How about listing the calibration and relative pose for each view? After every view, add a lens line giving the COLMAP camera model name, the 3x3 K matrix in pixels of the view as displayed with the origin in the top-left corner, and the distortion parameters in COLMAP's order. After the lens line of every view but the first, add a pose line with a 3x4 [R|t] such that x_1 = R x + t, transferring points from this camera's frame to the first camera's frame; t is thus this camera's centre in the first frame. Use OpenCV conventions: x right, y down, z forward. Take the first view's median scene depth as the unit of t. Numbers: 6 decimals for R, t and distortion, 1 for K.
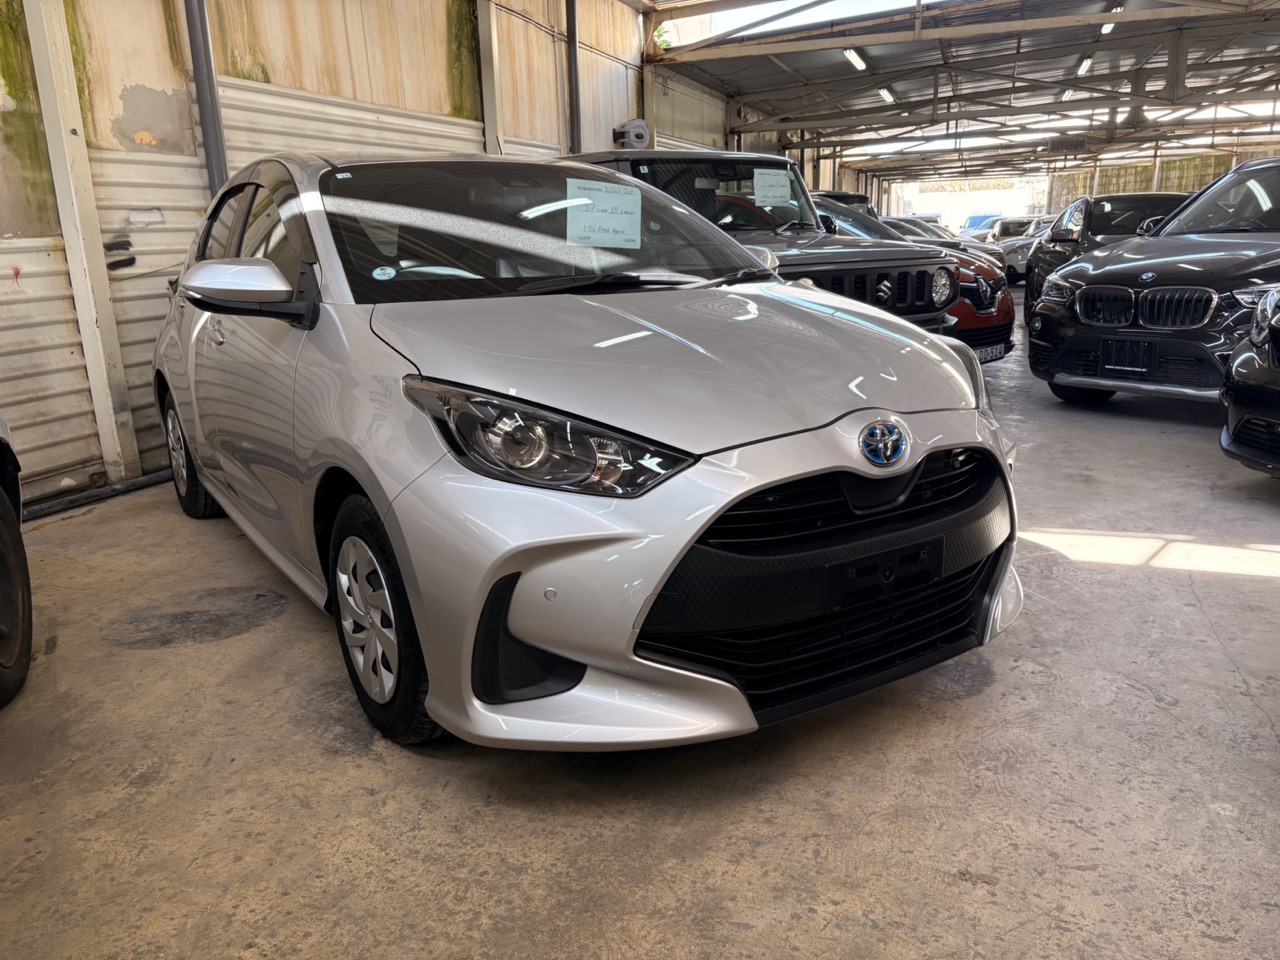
lens RADIAL K [[963.8, 0, 640.0], [0, 963.8, 480.0], [0, 0, 1]] dist [0.010570, 0.010578]
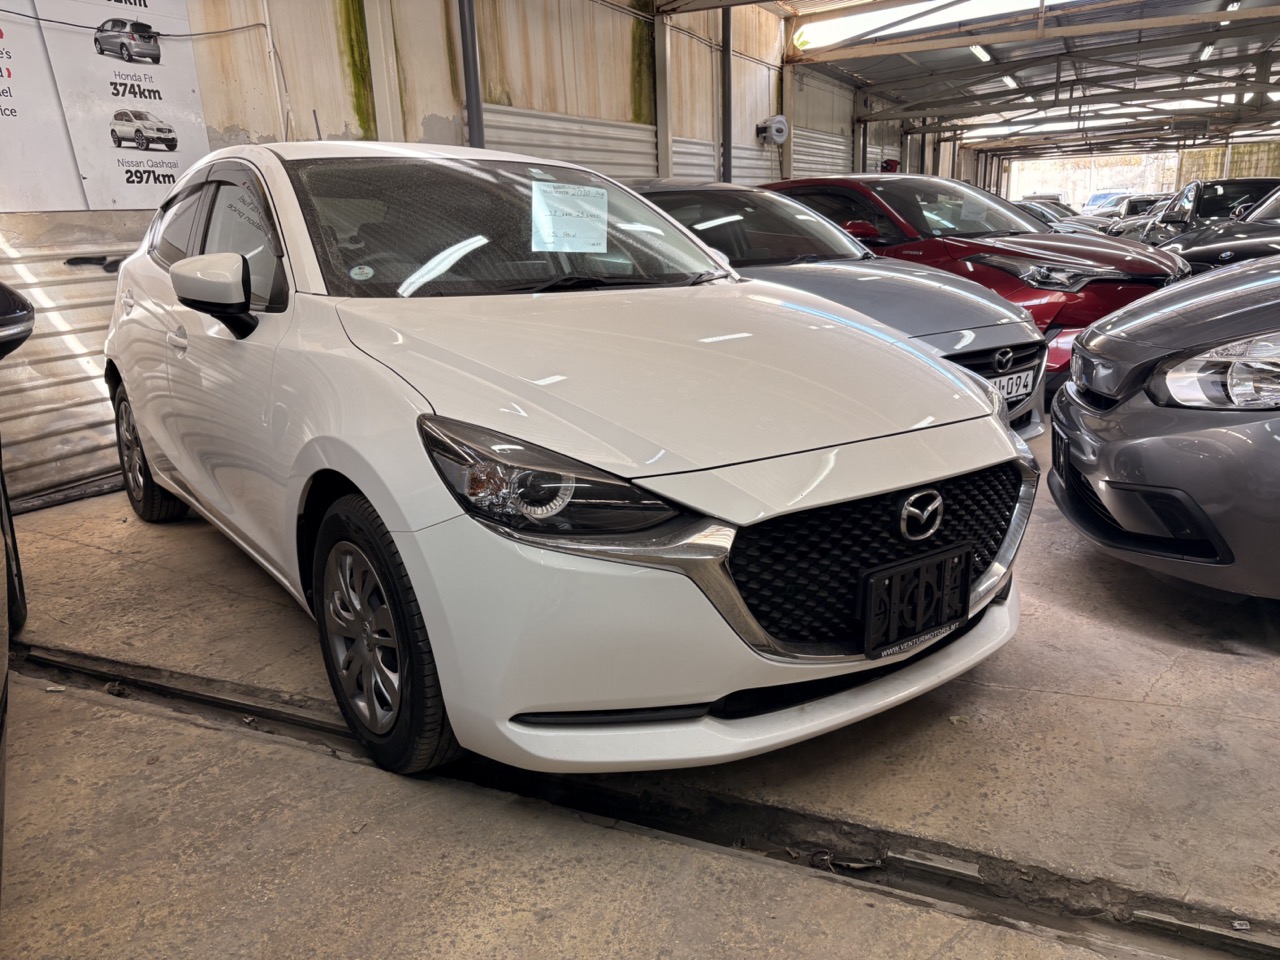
lens RADIAL K [[945.8, 0, 633.0], [0, 945.8, 481.4], [0, 0, 1]] dist [0.044664, -0.058120]
pose [[0.993156, 0.025569, -0.113959, -0.031312], [-0.022759, 0.999406, 0.025884, 0.026207], [0.114553, -0.023114, 0.993148, -0.123085]]
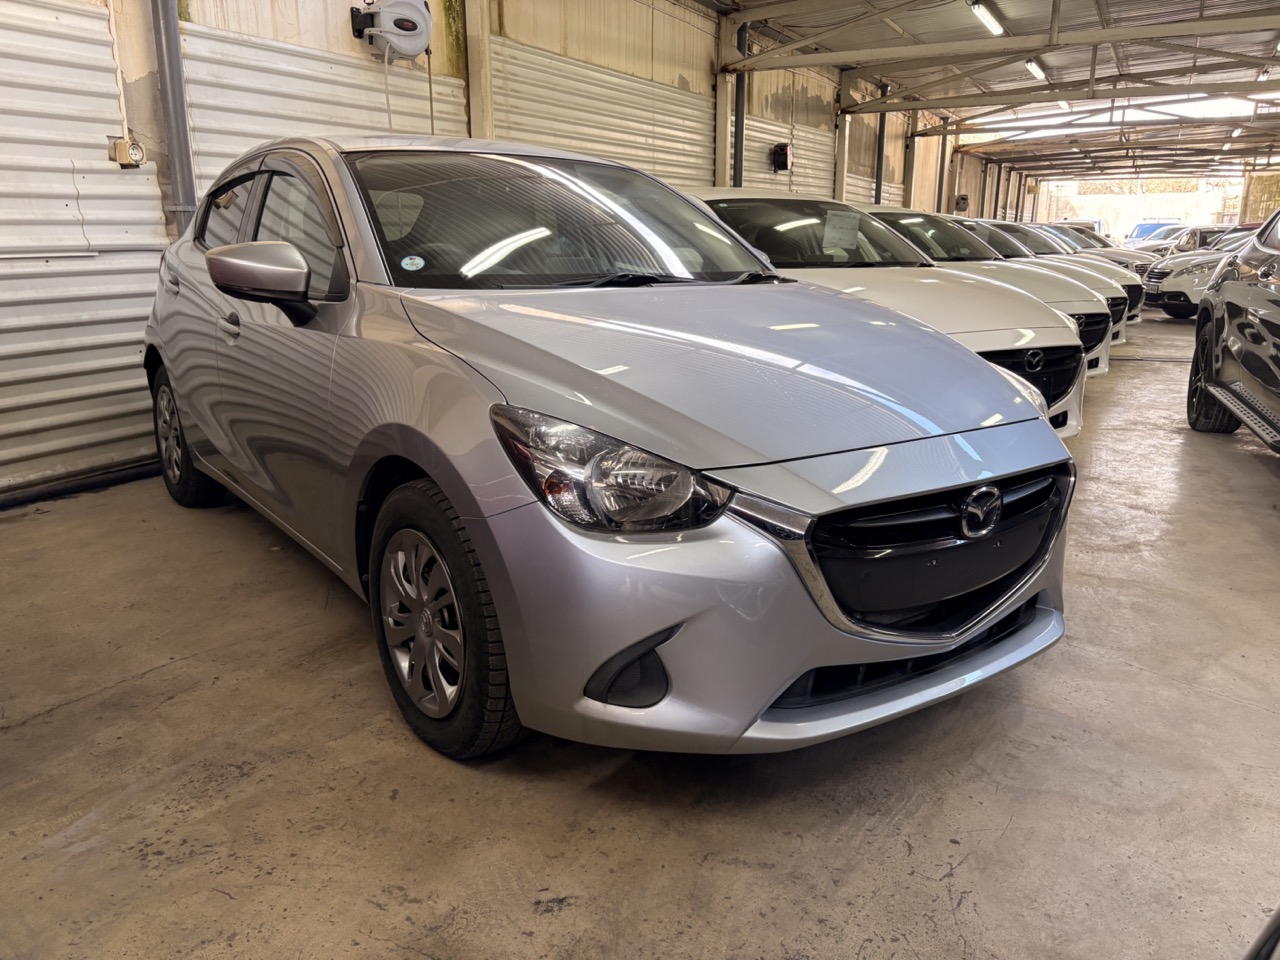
lens RADIAL K [[967.8, 0, 640.0], [0, 967.8, 480.0], [0, 0, 1]] dist [0.051265, -0.056664]
pose [[0.988530, 0.068001, -0.134853, 0.195310], [-0.068126, 0.997670, 0.003691, -0.119728], [0.134789, 0.005538, 0.990859, 0.478632]]
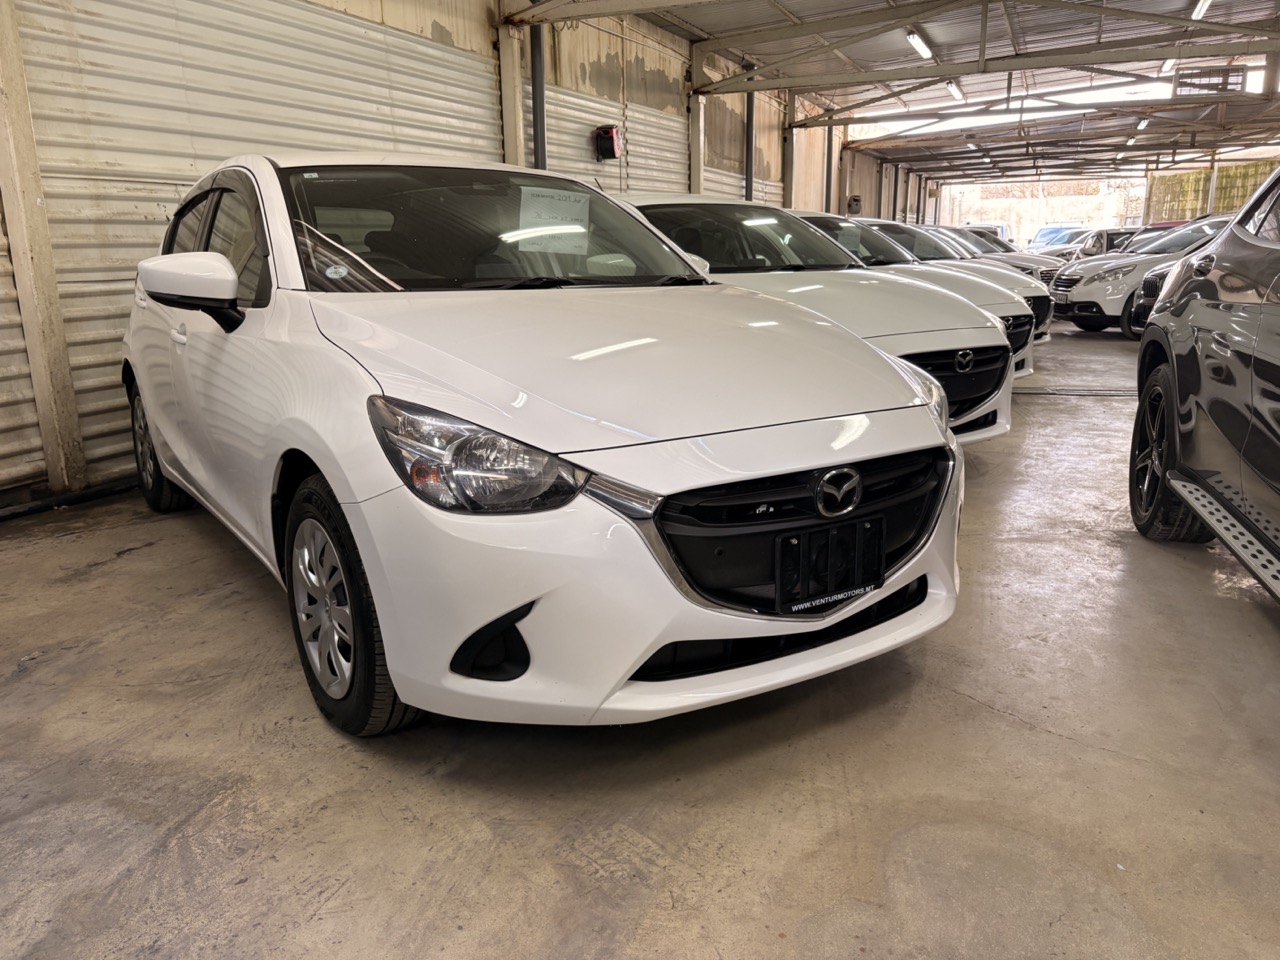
lens RADIAL K [[967.8, 0, 640.0], [0, 967.8, 480.0], [0, 0, 1]] dist [0.051265, -0.056664]
pose [[0.997425, 0.036327, -0.061829, 0.267403], [-0.037053, 0.999257, -0.010622, -0.174176], [0.061398, 0.012885, 0.998030, 0.700612]]
